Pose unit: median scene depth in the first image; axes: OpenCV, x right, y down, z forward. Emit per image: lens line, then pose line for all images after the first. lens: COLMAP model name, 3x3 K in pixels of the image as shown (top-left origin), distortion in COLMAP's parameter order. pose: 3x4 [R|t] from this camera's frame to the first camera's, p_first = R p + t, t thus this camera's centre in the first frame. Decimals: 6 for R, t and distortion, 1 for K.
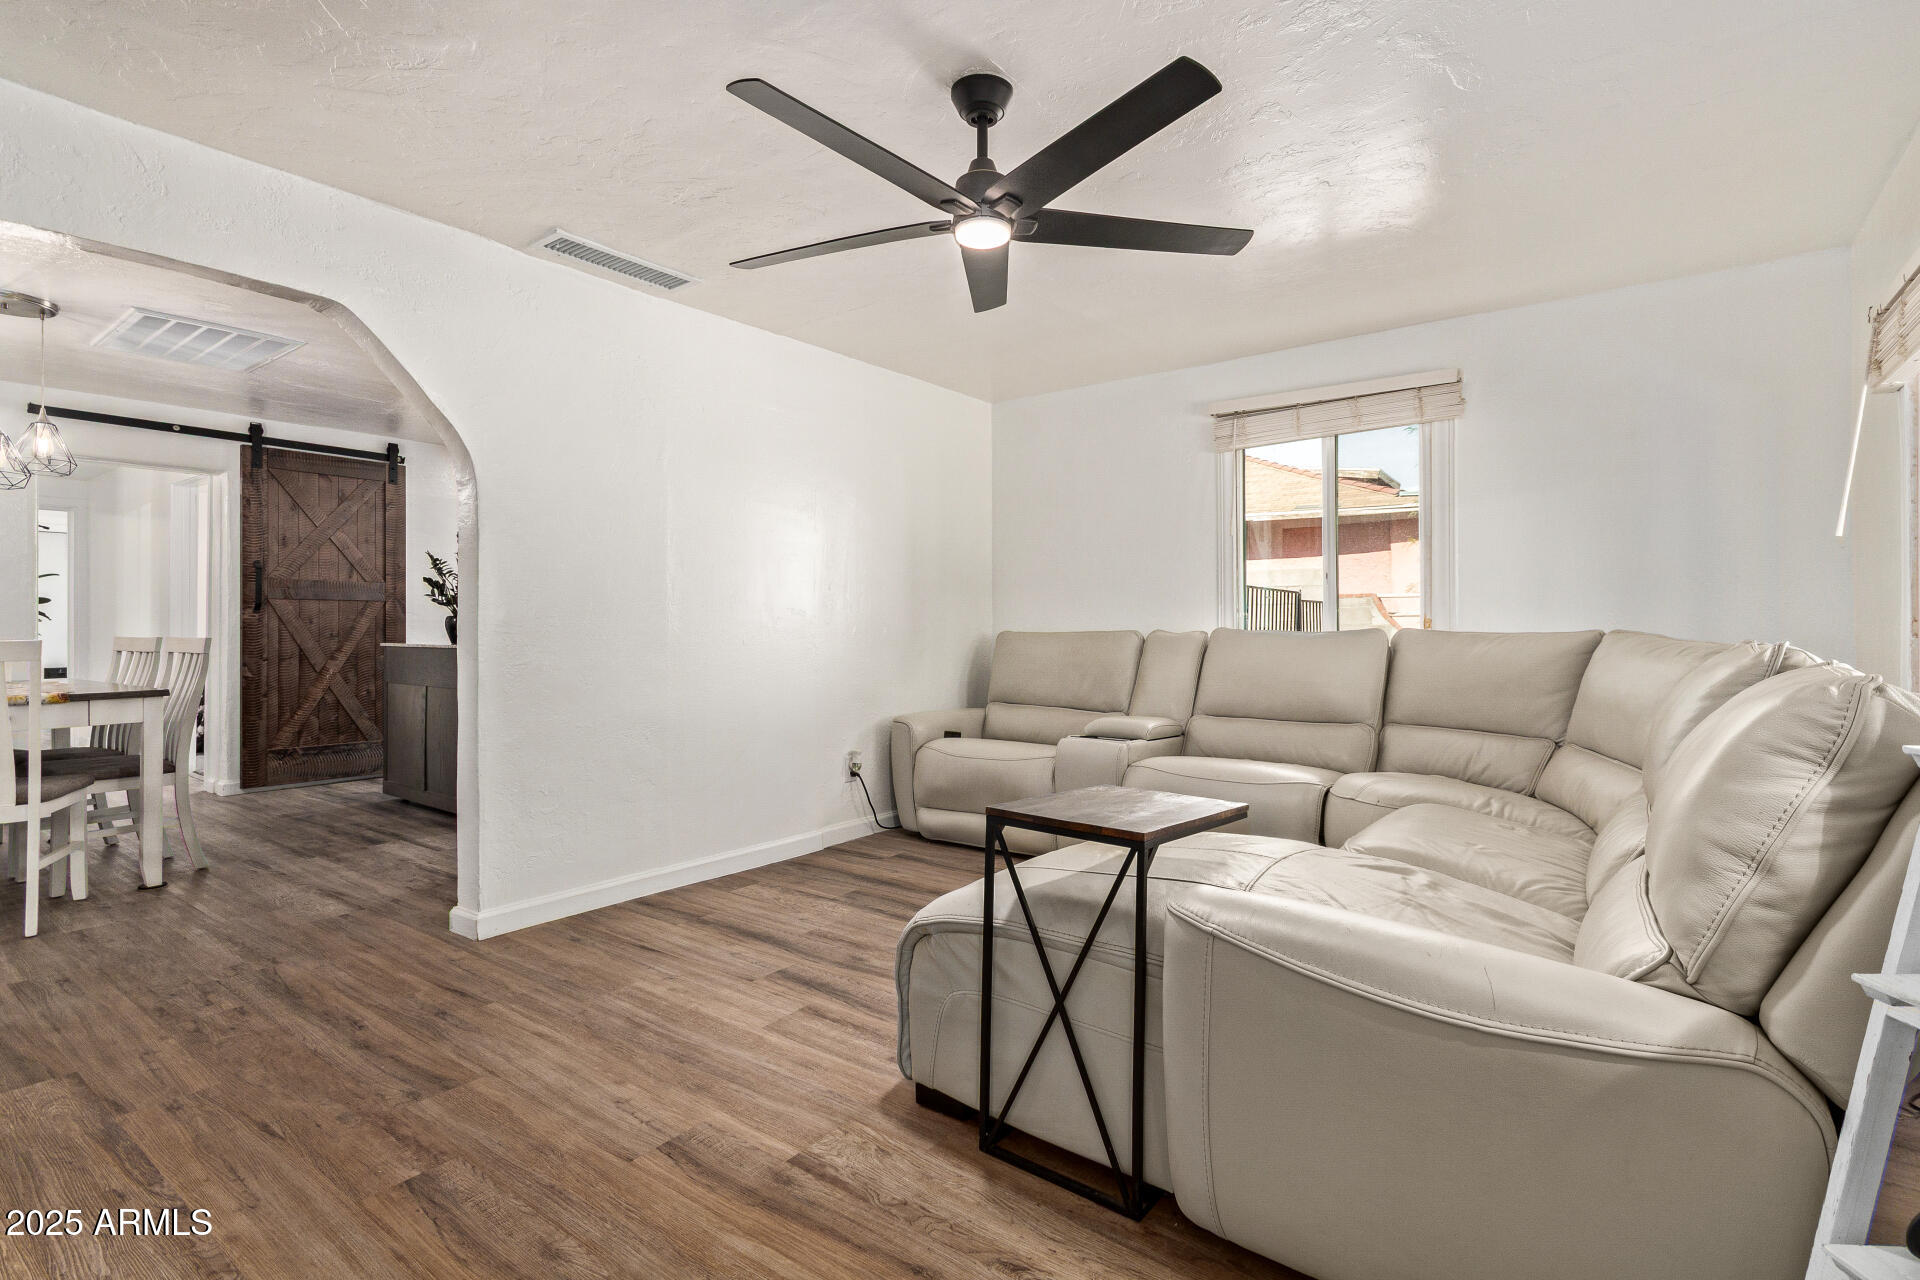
lens RADIAL K [[903.8, 0, 960.8], [0, 903.8, 619.8], [0, 0, 1]] dist [-0.000863, 0.000176]
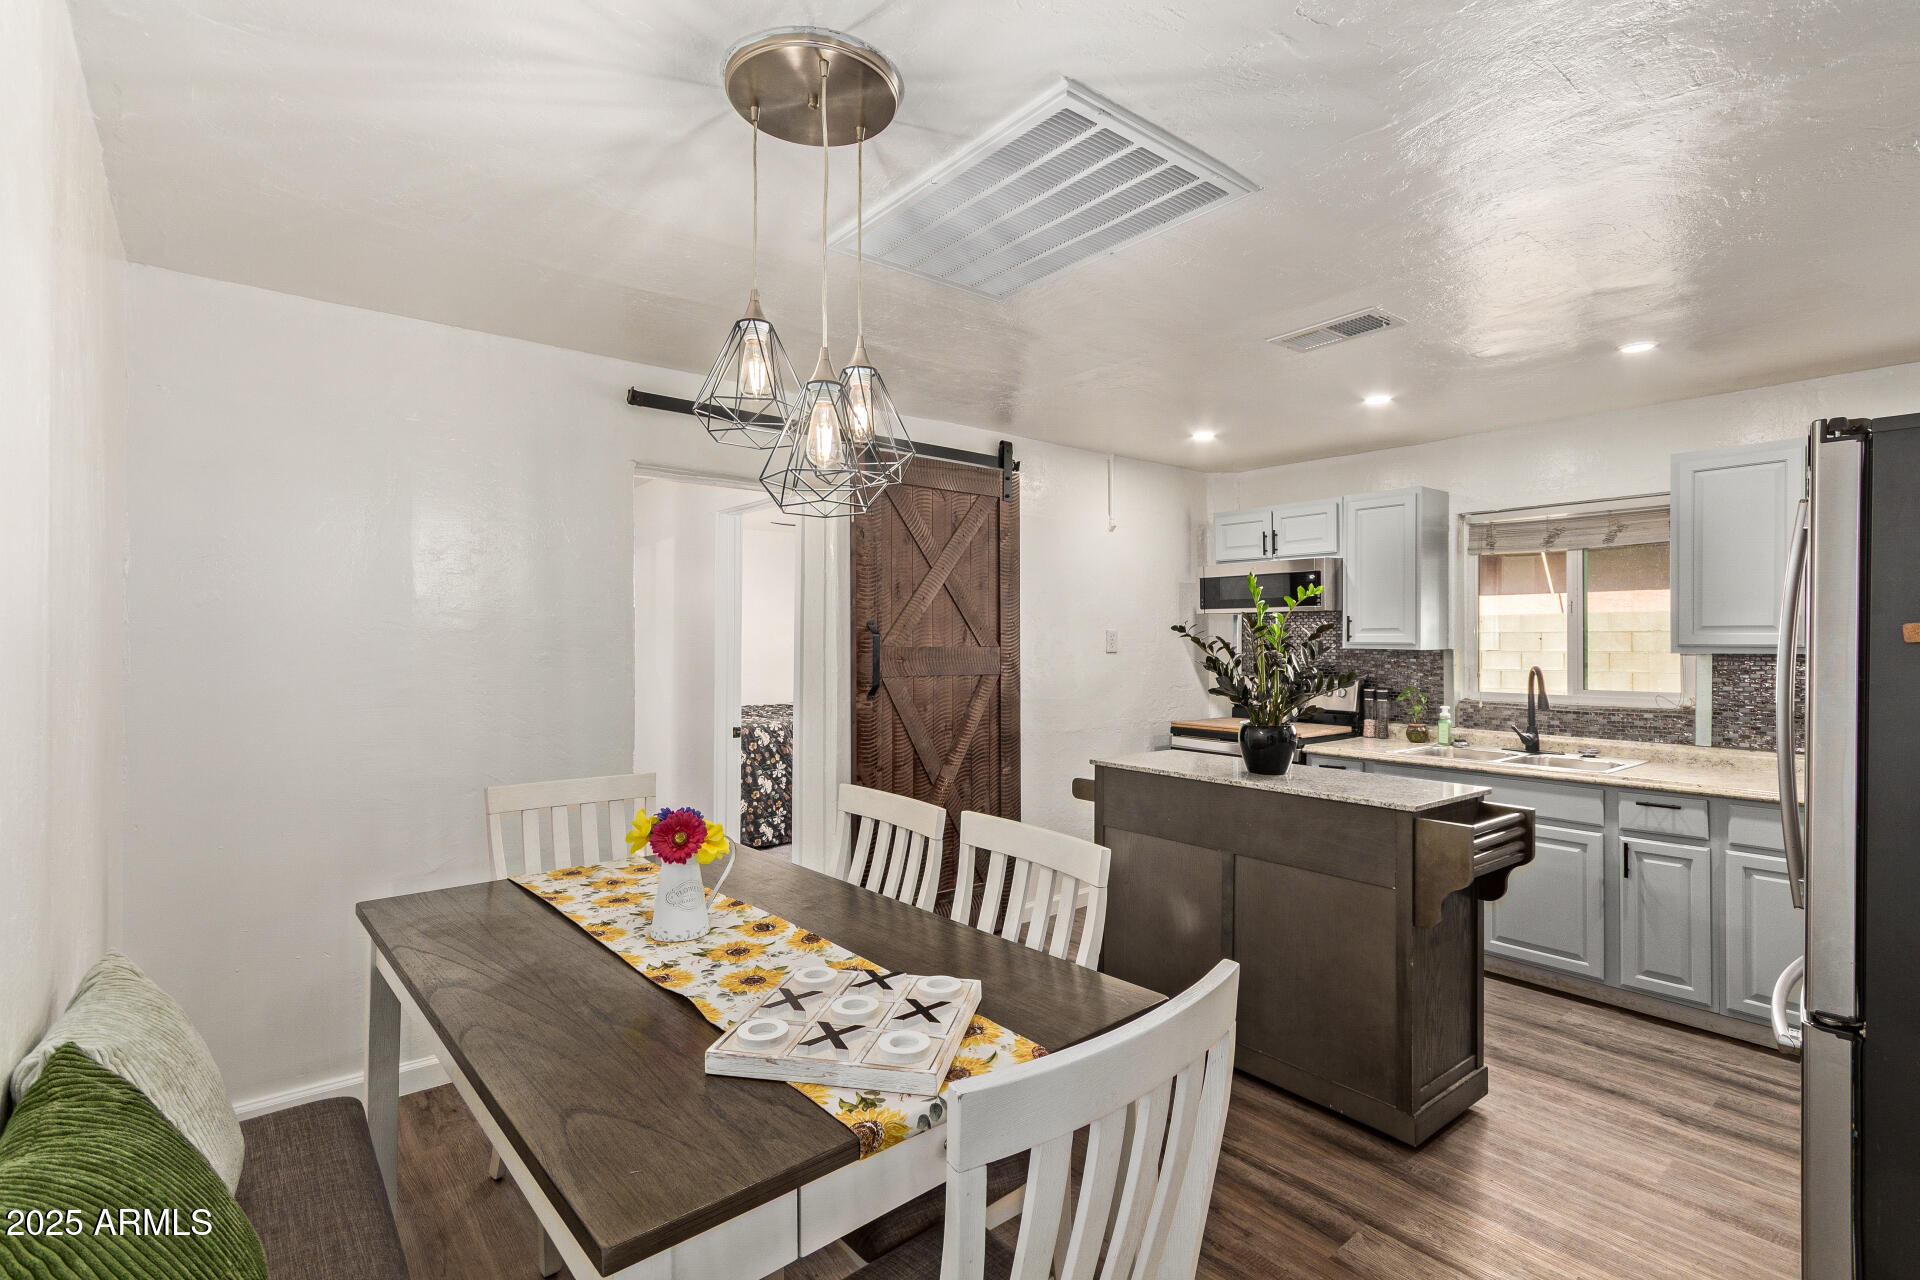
lens RADIAL K [[903.8, 0, 960.4], [0, 903.8, 649.2], [0, 0, 1]] dist [-0.000863, 0.000176]
pose [[0.971279, 0.003347, -0.237919, -0.522175], [-0.000019, 0.999902, 0.013991, -0.050909], [0.237942, -0.013585, 0.971184, 0.346510]]
